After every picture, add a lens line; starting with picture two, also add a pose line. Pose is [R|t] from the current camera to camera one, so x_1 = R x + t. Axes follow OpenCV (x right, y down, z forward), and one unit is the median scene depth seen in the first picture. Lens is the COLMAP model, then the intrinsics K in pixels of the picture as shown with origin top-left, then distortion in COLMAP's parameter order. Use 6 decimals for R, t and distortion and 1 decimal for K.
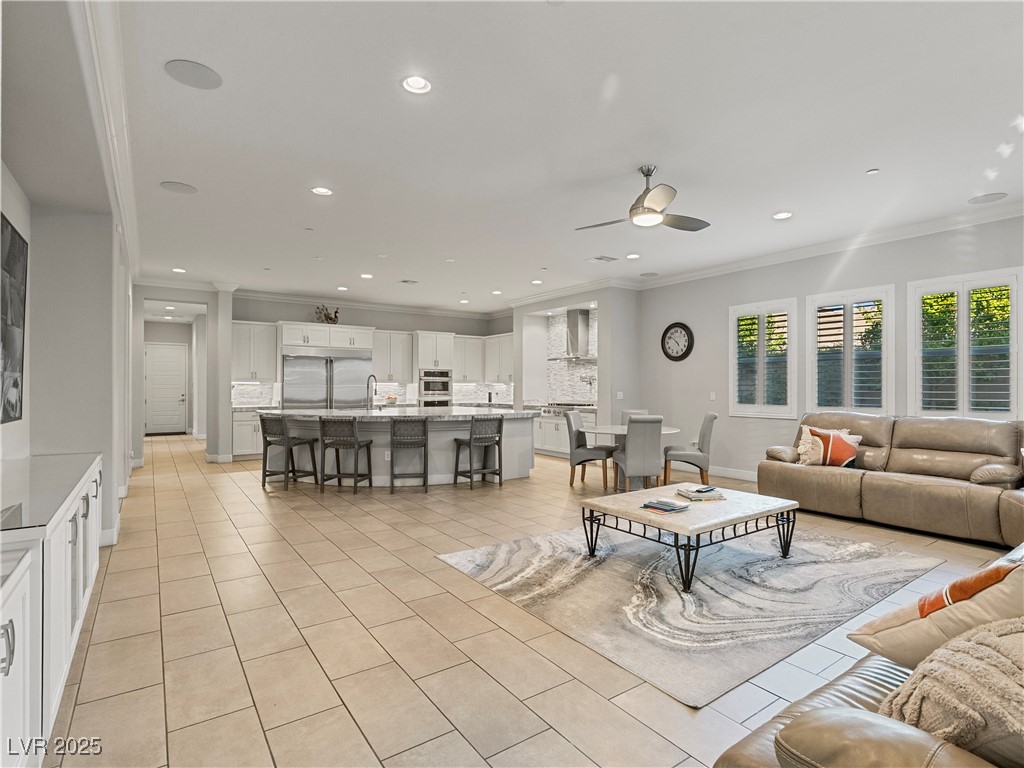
lens RADIAL K [[523.3, 0, 507.3], [0, 523.3, 382.4], [0, 0, 1]] dist [-0.012889, 0.004244]
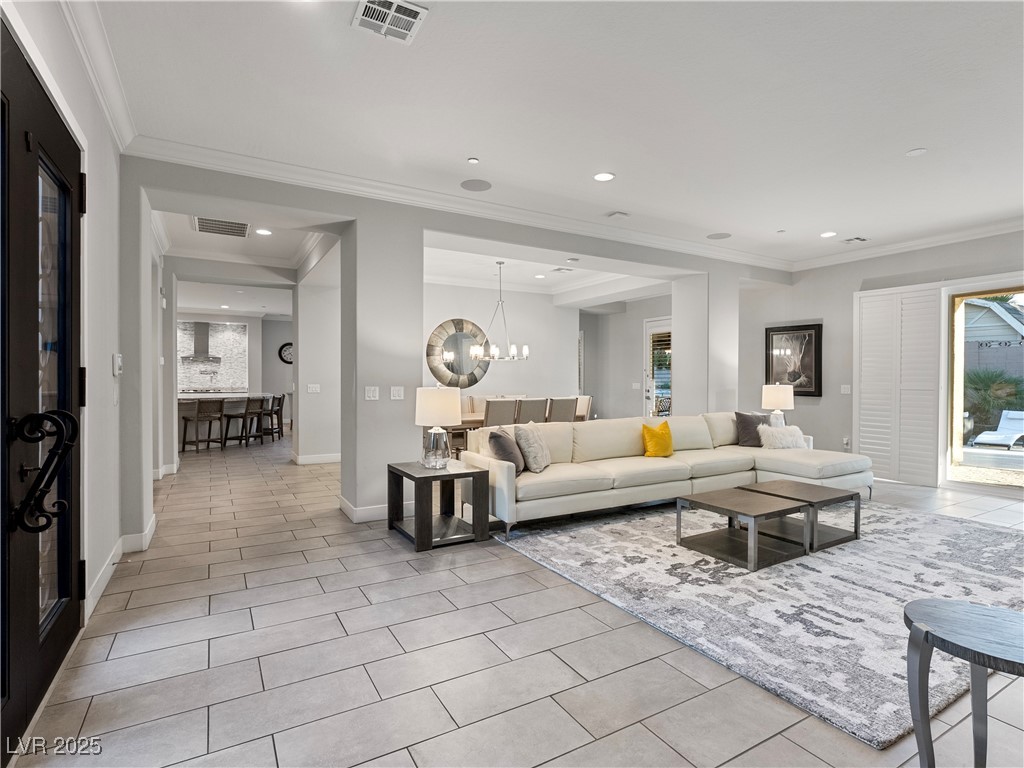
lens RADIAL K [[523.3, 0, 511.4], [0, 523.3, 385.0], [0, 0, 1]] dist [-0.012889, 0.004244]
pose [[0.080776, -0.005105, 0.996719, -1.127183], [-0.012777, 0.999899, 0.006156, 0.008251], [-0.996650, -0.013232, 0.080702, 0.074001]]
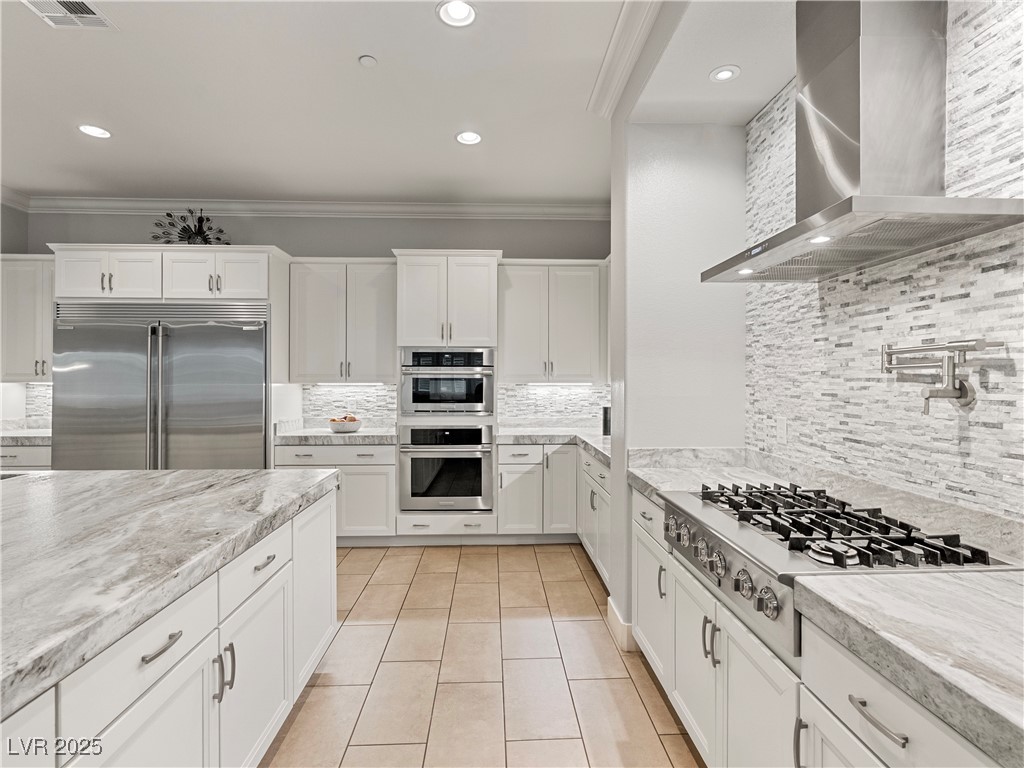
lens RADIAL K [[523.3, 0, 520.7], [0, 523.3, 381.3], [0, 0, 1]] dist [-0.012889, 0.004244]
pose [[0.857632, 0.000043, -0.514265, 0.121010], [0.005925, 0.999933, 0.009965, -0.003526], [0.514231, -0.011593, 0.857574, 0.767977]]
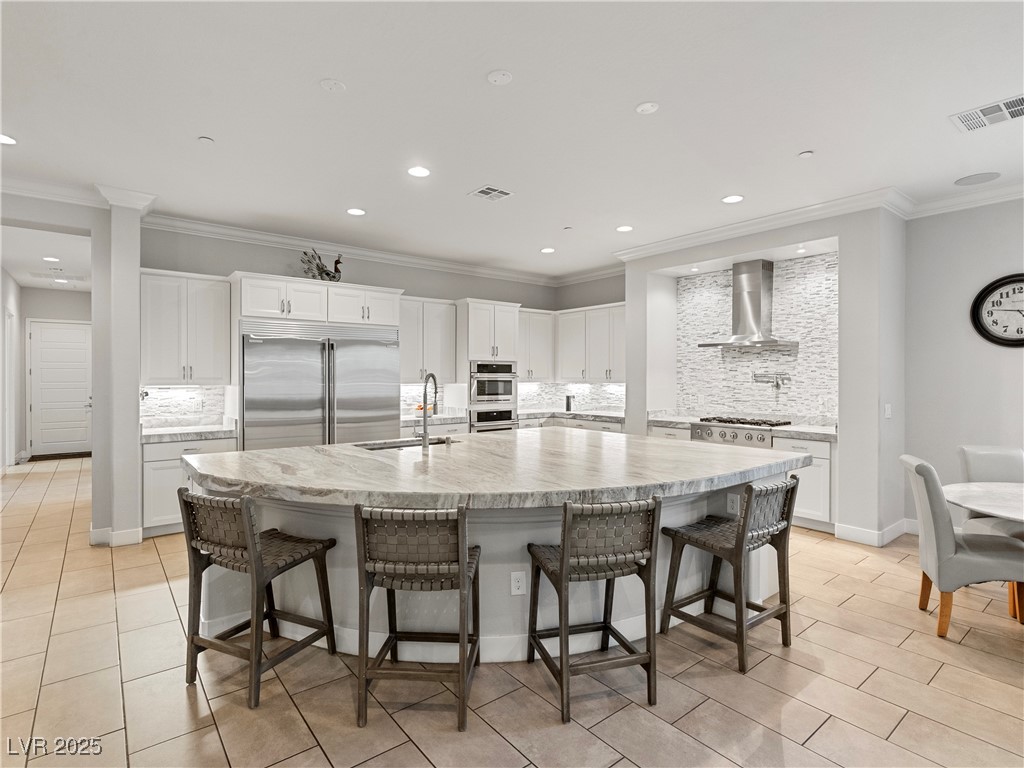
lens RADIAL K [[523.3, 0, 511.2], [0, 523.3, 380.9], [0, 0, 1]] dist [-0.012889, 0.004244]
pose [[0.997652, -0.001251, 0.068469, -0.175107], [0.000059, 0.999849, 0.017404, -0.012950], [-0.068480, -0.017359, 0.997501, 0.408814]]
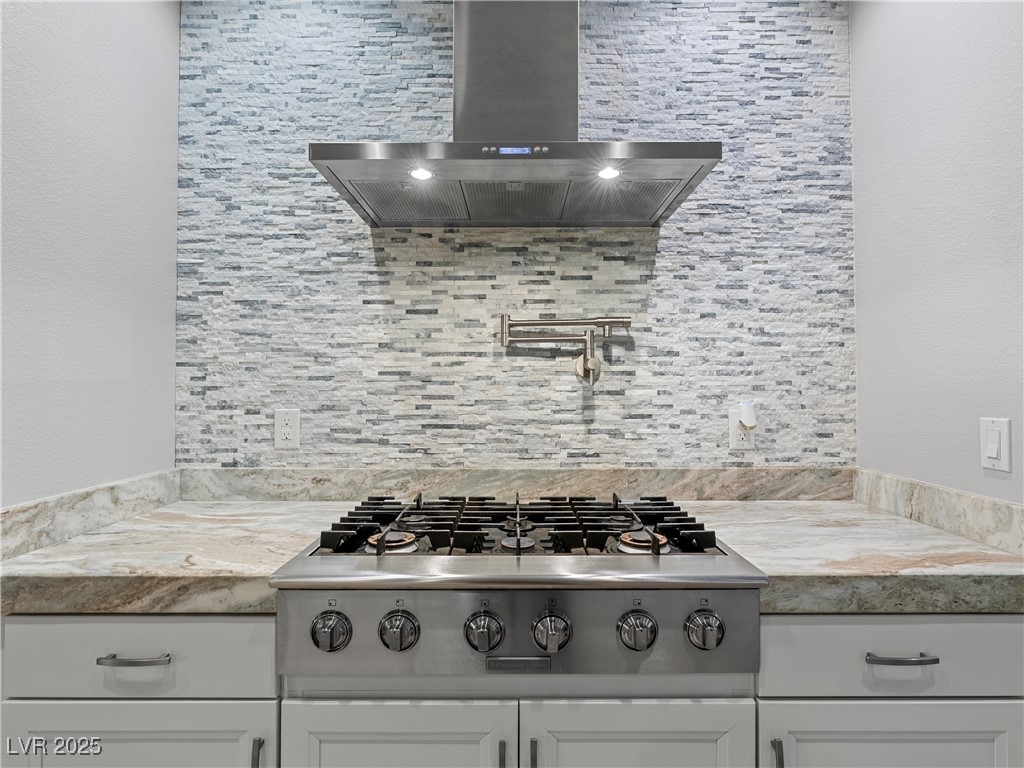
lens RADIAL K [[523.3, 0, 509.2], [0, 523.3, 379.0], [0, 0, 1]] dist [-0.012889, 0.004244]
pose [[0.564510, 0.010098, 0.825364, 0.007080], [-0.005934, 0.999949, -0.008175, 0.007388], [-0.825405, -0.000282, 0.564542, 0.884527]]
